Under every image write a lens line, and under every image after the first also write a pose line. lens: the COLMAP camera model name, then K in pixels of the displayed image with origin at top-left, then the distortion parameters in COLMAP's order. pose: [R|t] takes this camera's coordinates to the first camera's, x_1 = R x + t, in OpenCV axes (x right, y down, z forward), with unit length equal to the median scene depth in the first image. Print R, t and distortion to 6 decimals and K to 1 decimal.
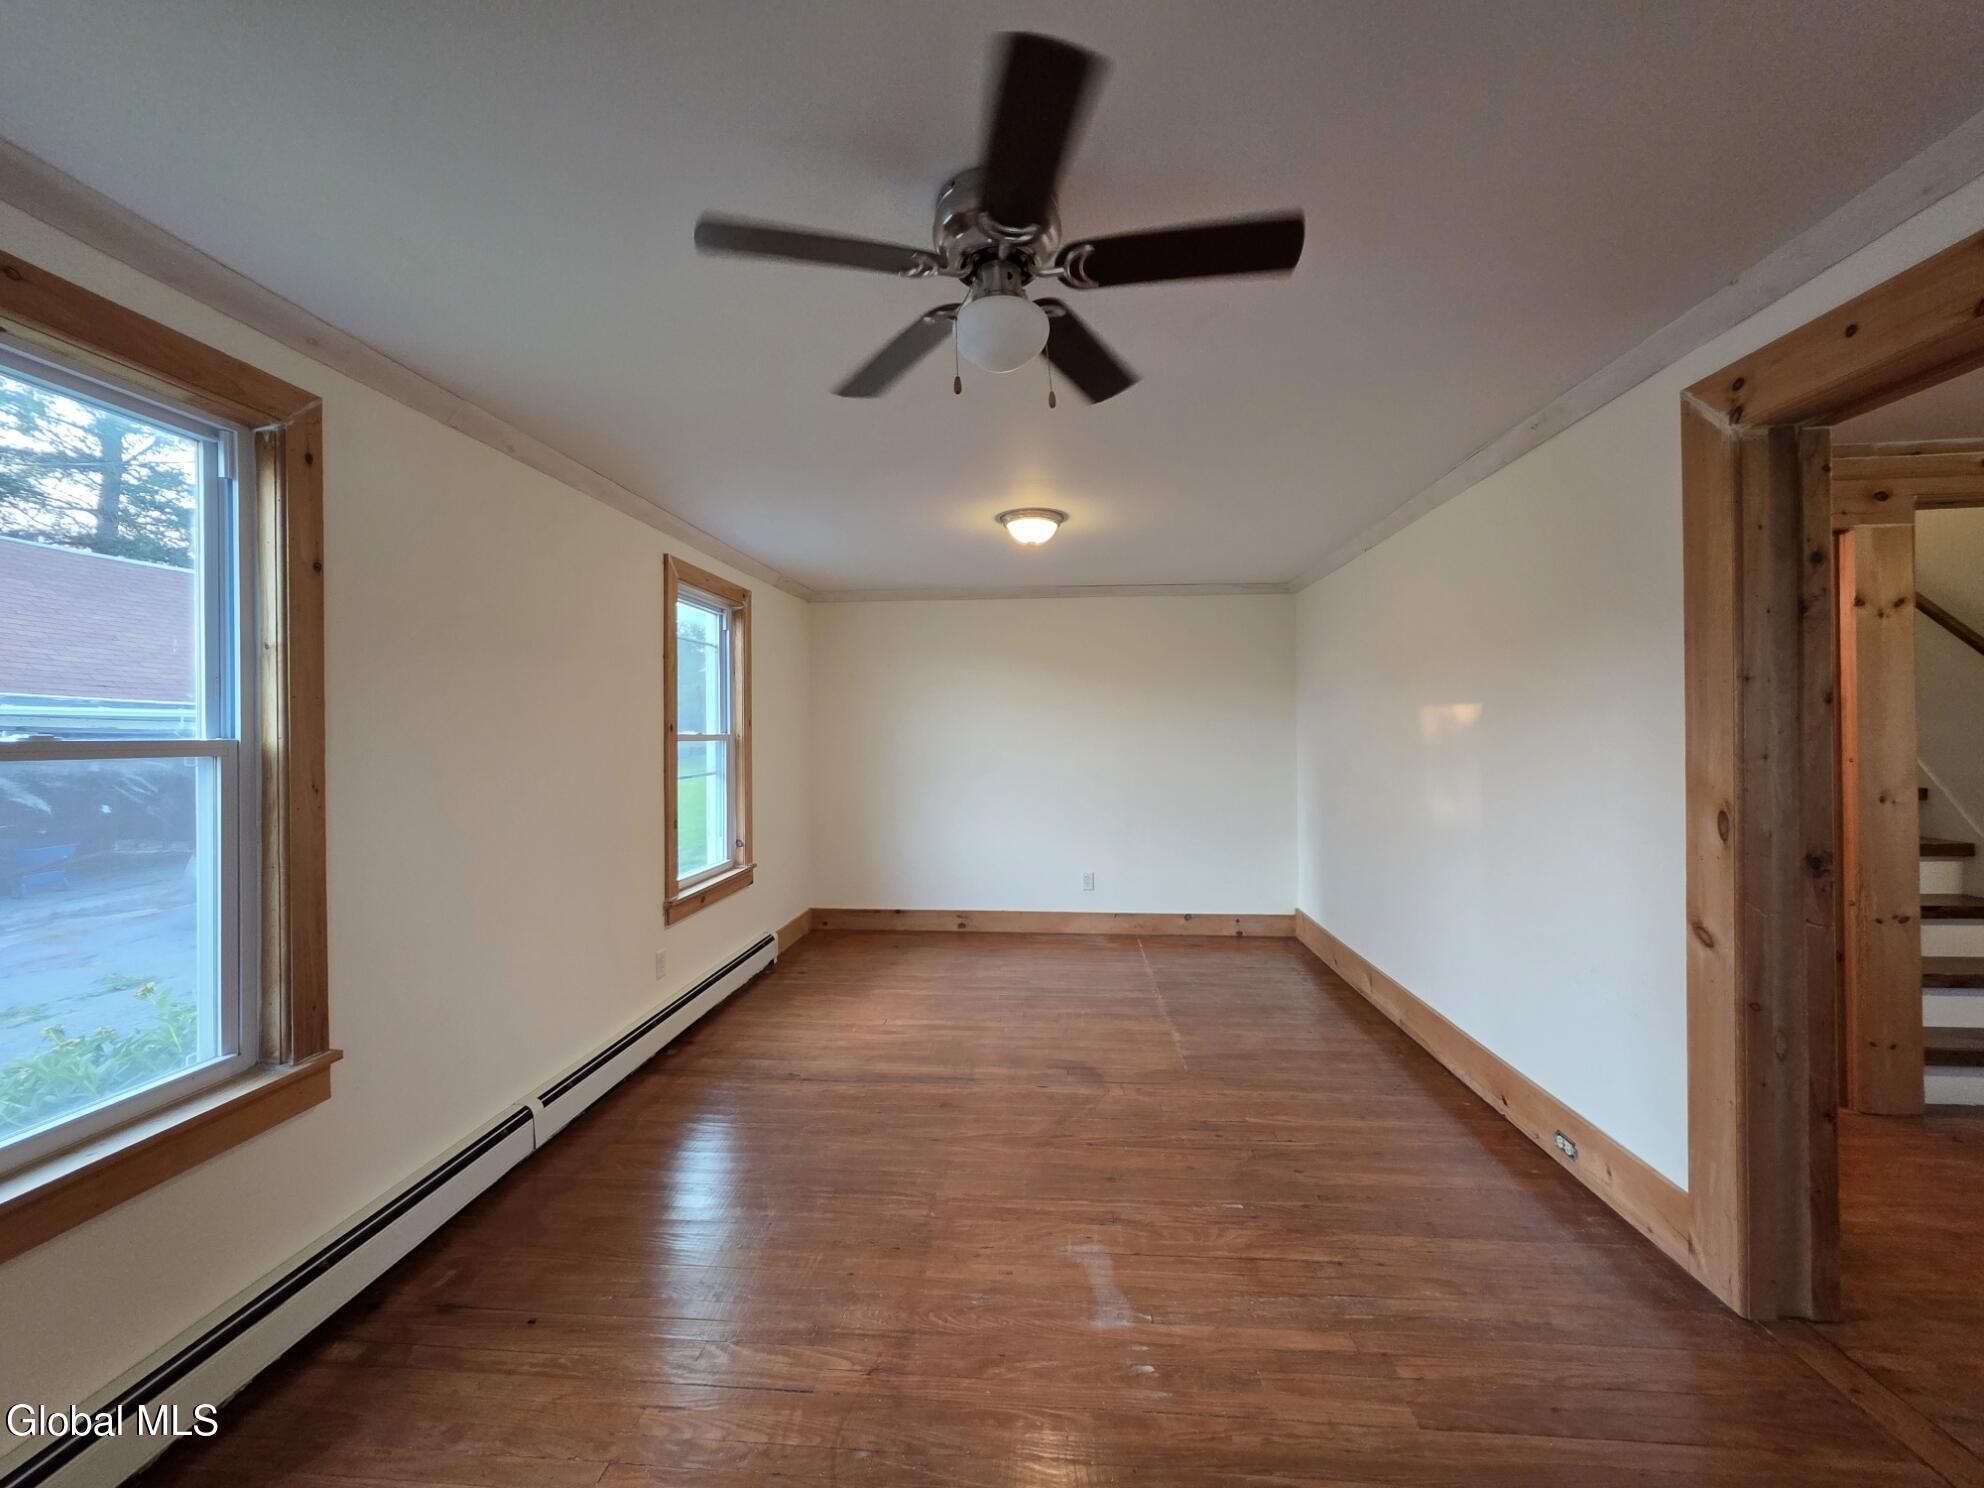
lens RADIAL K [[799.4, 0, 984.8], [0, 799.4, 744.9], [0, 0, 1]] dist [0.000907, 0.000761]
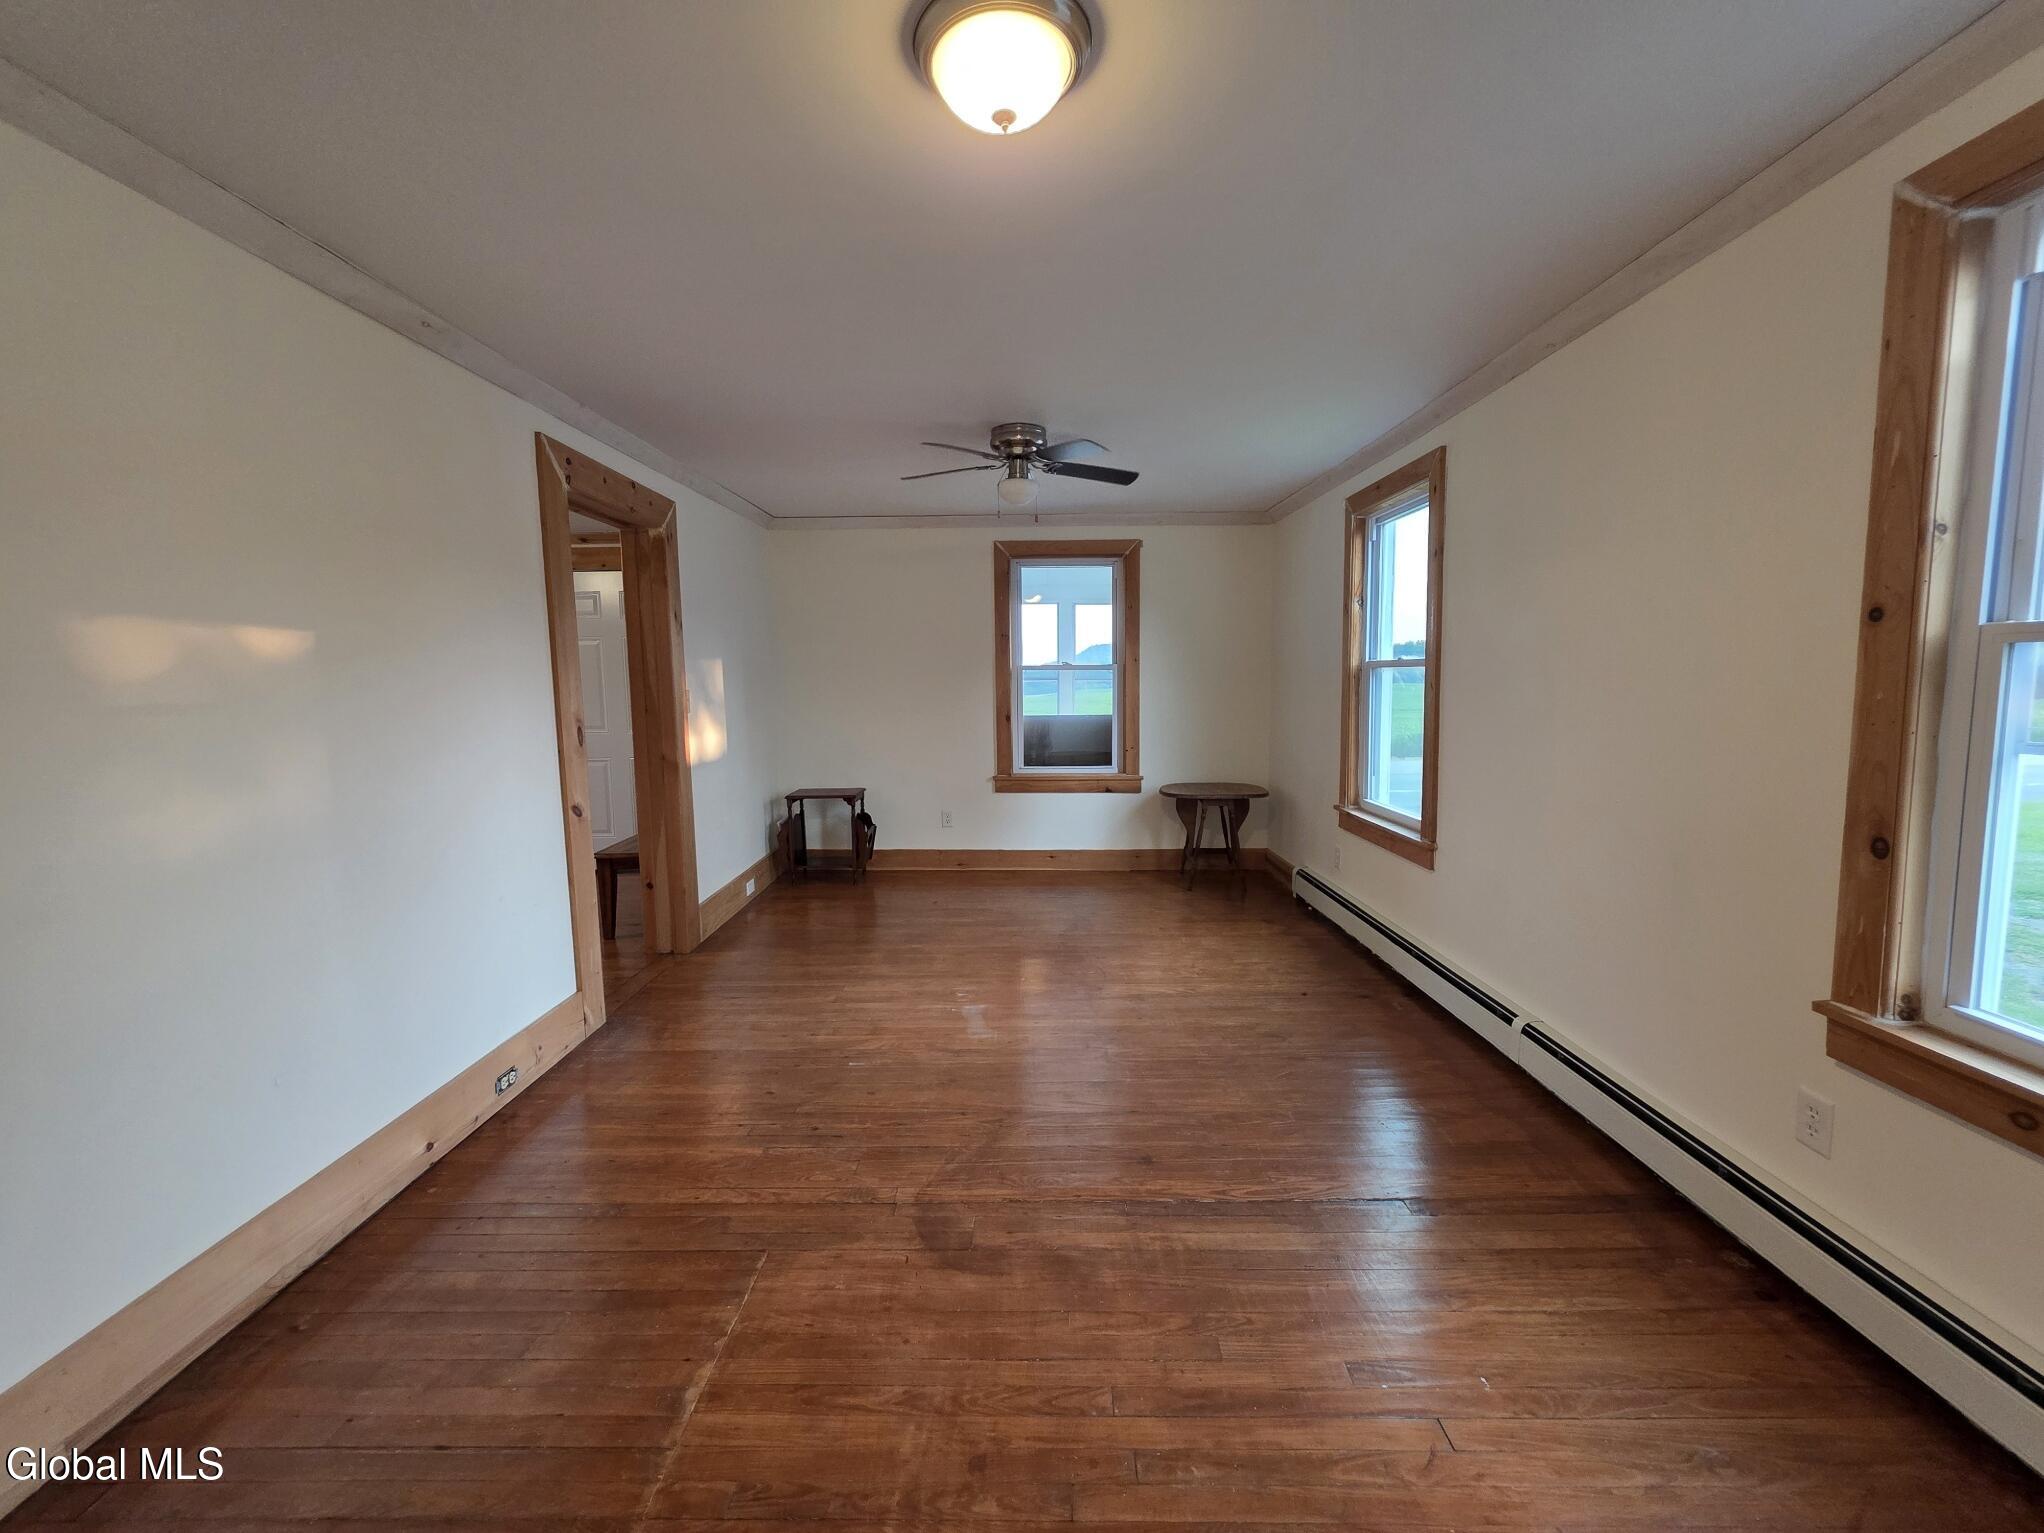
lens RADIAL K [[823.6, 0, 1020.3], [0, 823.6, 771.2], [0, 0, 1]] dist [0.000907, 0.000761]
pose [[-0.996480, 0.037817, -0.074813, 0.138422], [0.028026, 0.991398, 0.127846, -0.011141], [0.079005, 0.125299, -0.988968, 2.151270]]
